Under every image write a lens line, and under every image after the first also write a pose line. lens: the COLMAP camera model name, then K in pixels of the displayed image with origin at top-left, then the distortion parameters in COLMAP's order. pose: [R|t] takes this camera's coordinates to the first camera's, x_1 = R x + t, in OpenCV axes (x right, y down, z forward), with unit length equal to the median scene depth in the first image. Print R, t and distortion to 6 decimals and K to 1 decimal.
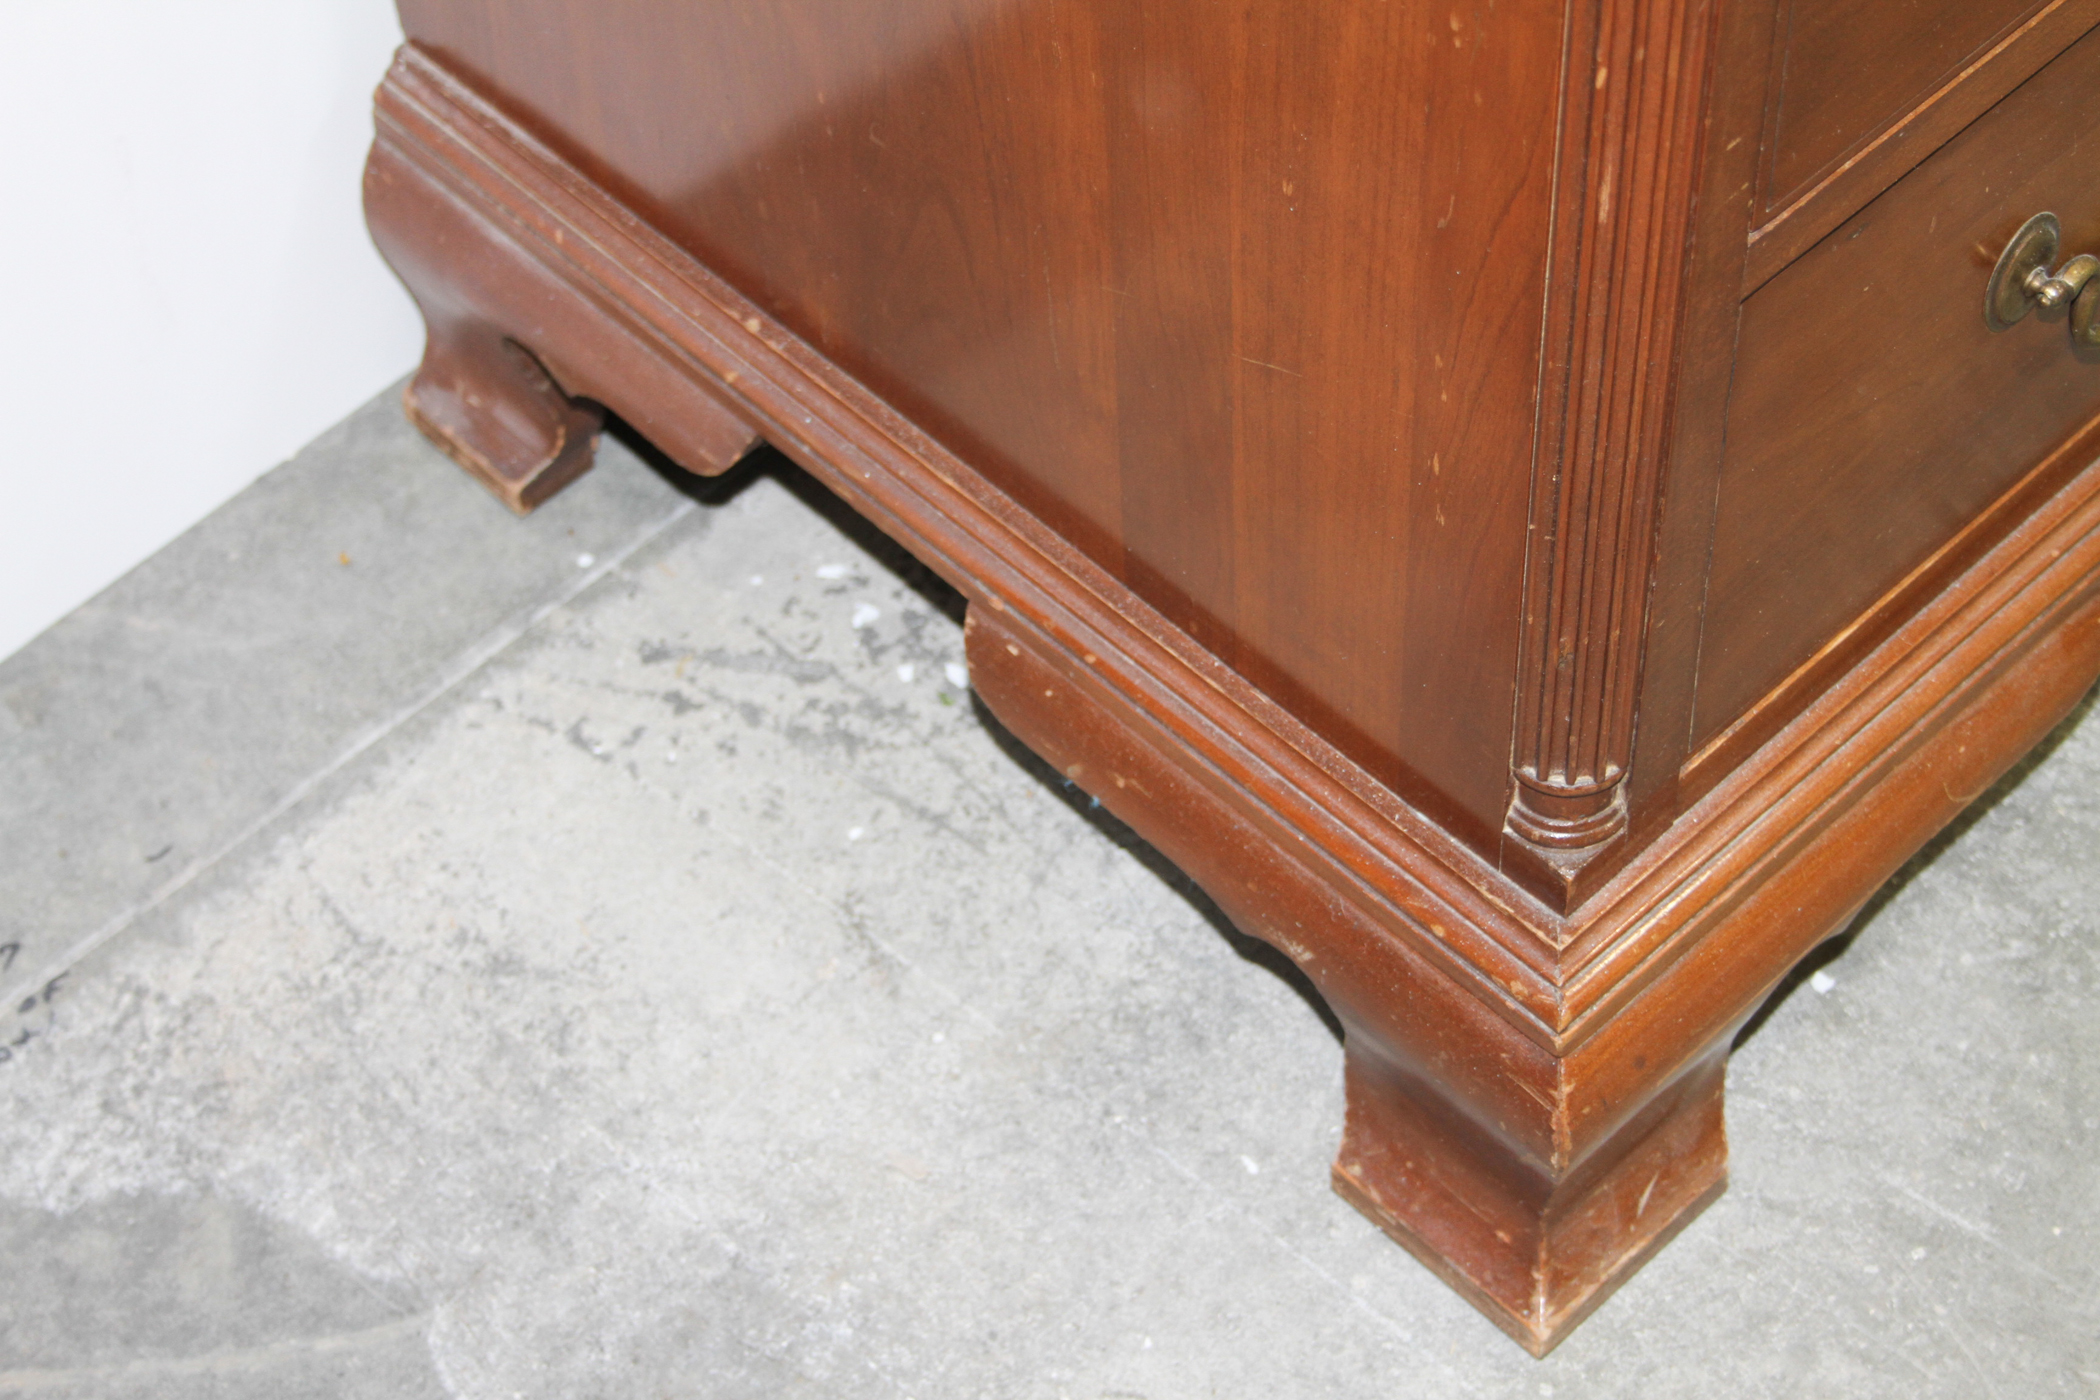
lens RADIAL K [[4150.5, 0, 1050.0], [0, 4150.5, 700.0], [0, 0, 1]] dist [0.026071, 0.298741]
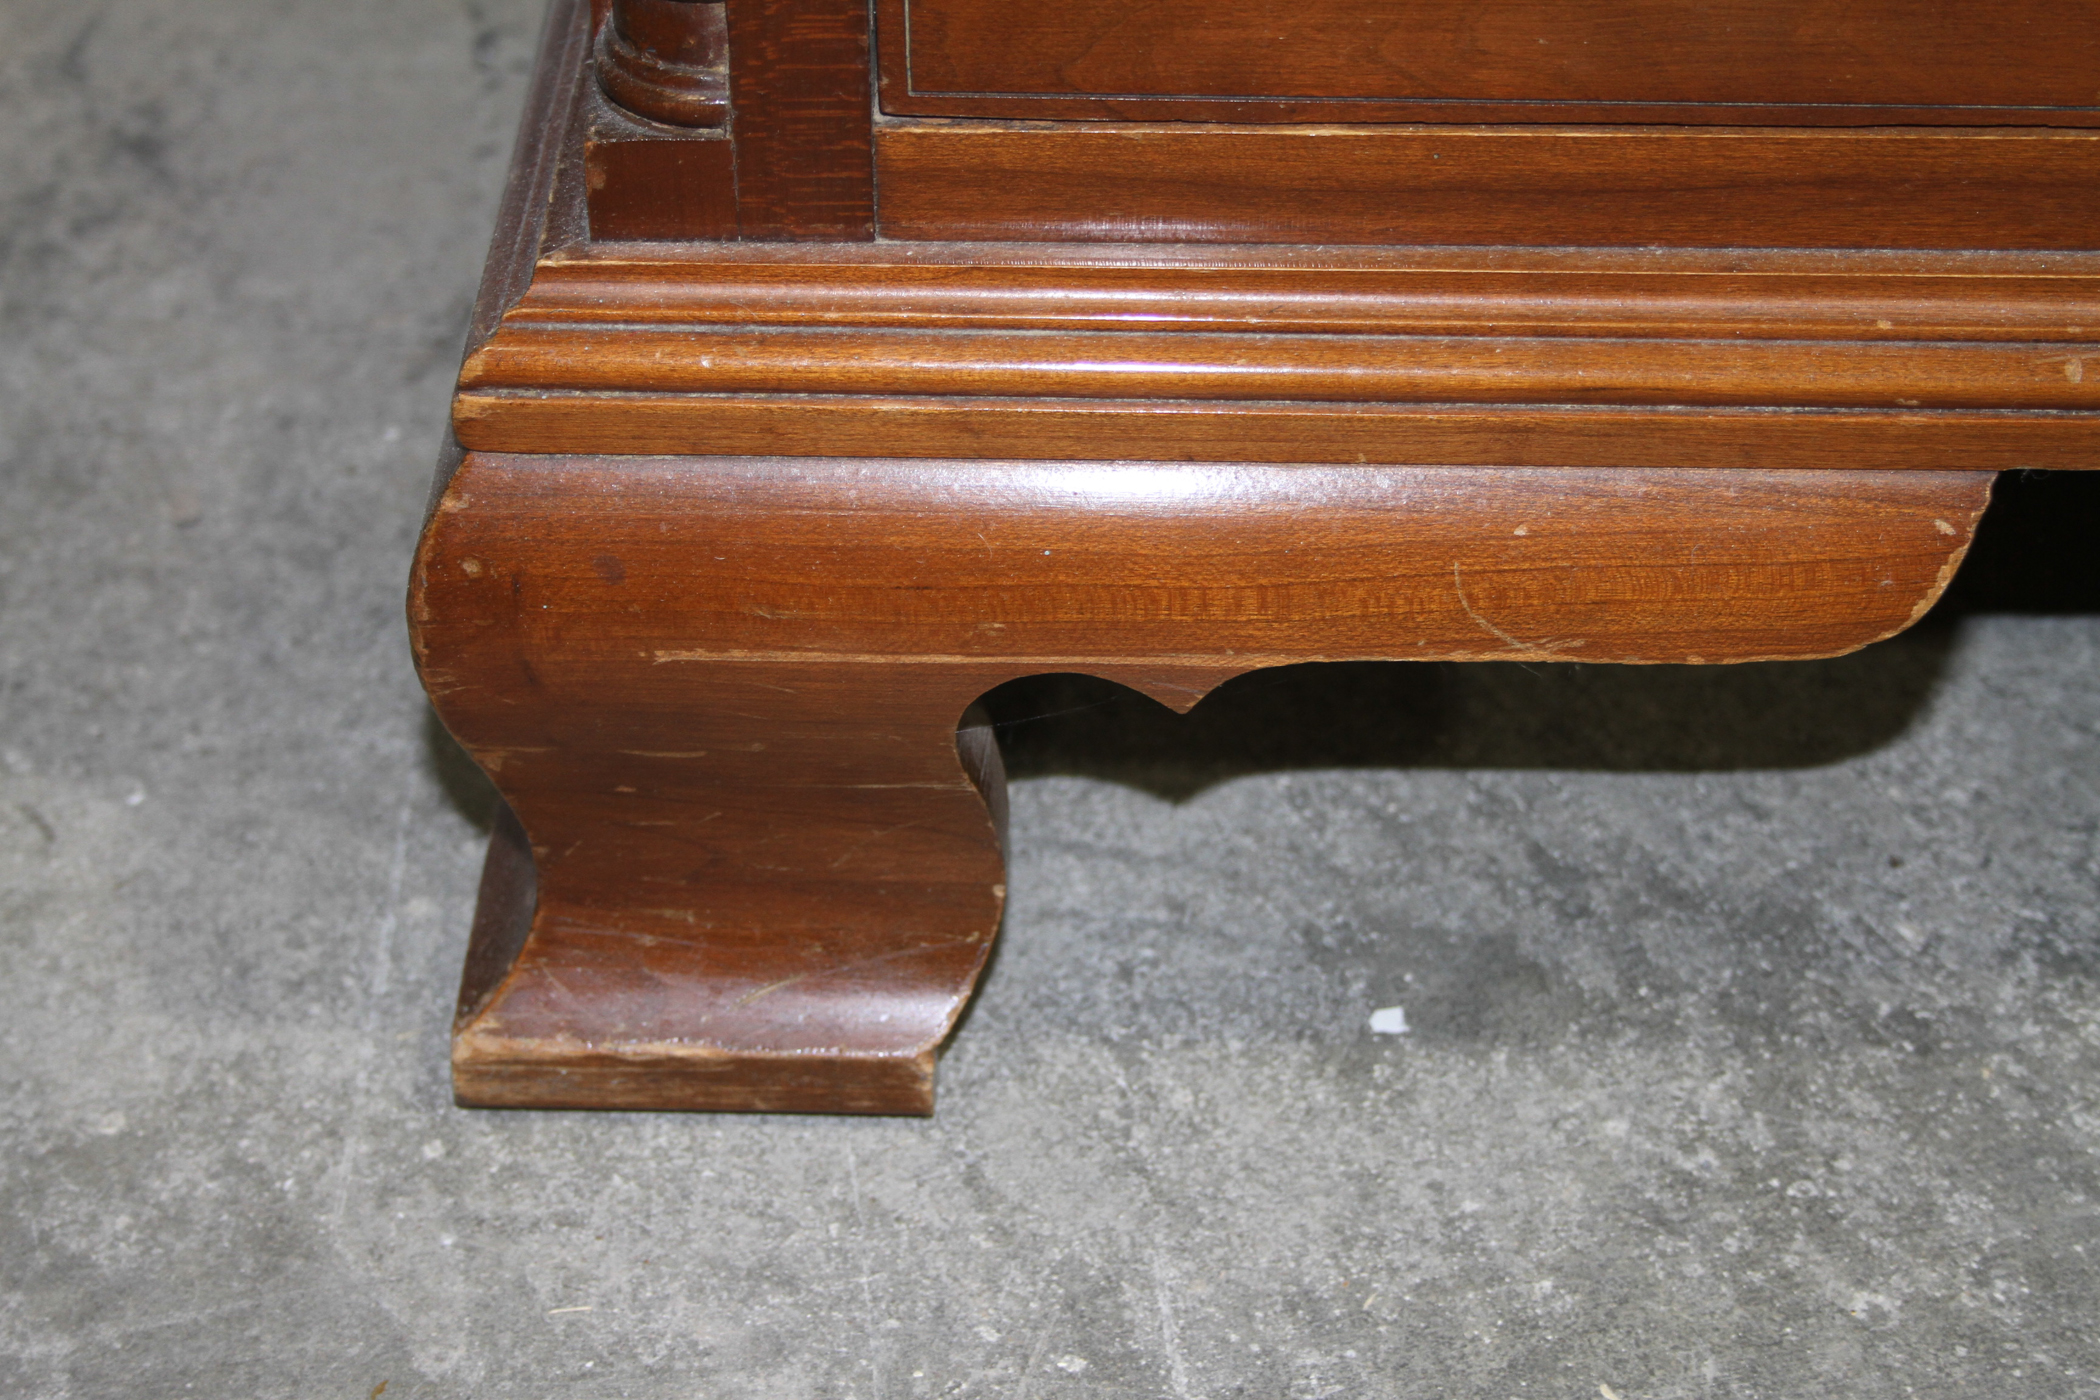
lens RADIAL K [[3920.3, 0, 1050.0], [0, 3920.3, 700.0], [0, 0, 1]] dist [-0.001588, 0.254538]
pose [[0.705755, 0.473803, -0.526708, 0.427906], [-0.570479, 0.820902, -0.025958, 0.074204], [0.420076, 0.318796, 0.849650, 0.517666]]
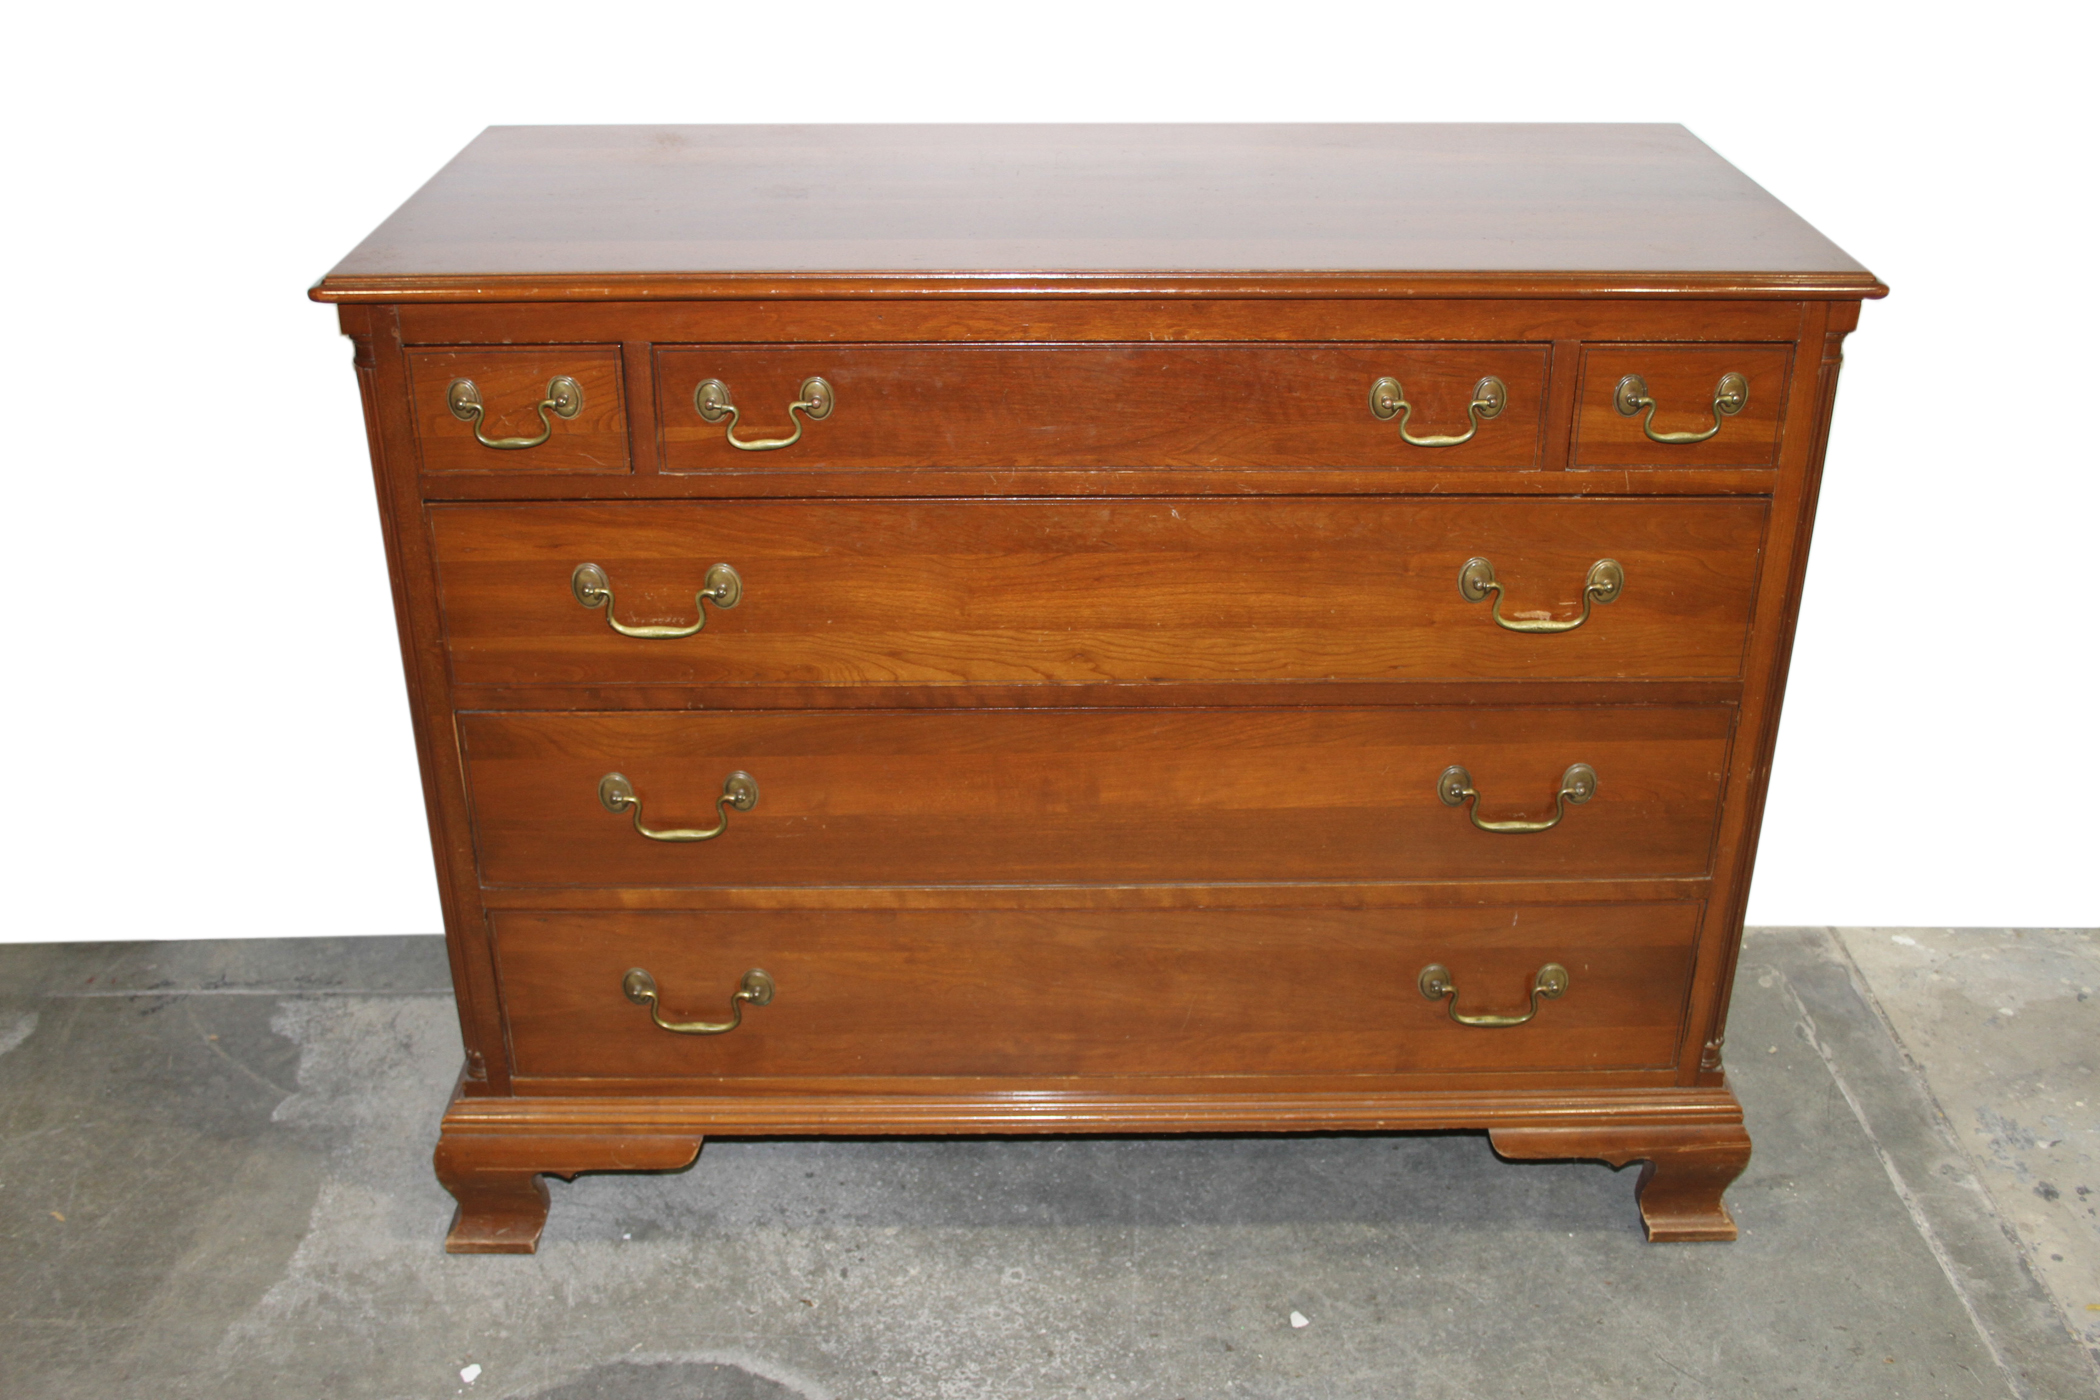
lens RADIAL K [[2130.7, 0, 1050.0], [0, 2130.7, 700.0], [0, 0, 1]] dist [-0.085973, 0.012971]
pose [[0.727694, 0.347753, -0.591210, 1.204127], [-0.553971, 0.806230, -0.207629, -0.099282], [0.404447, 0.478603, 0.779334, -0.256545]]
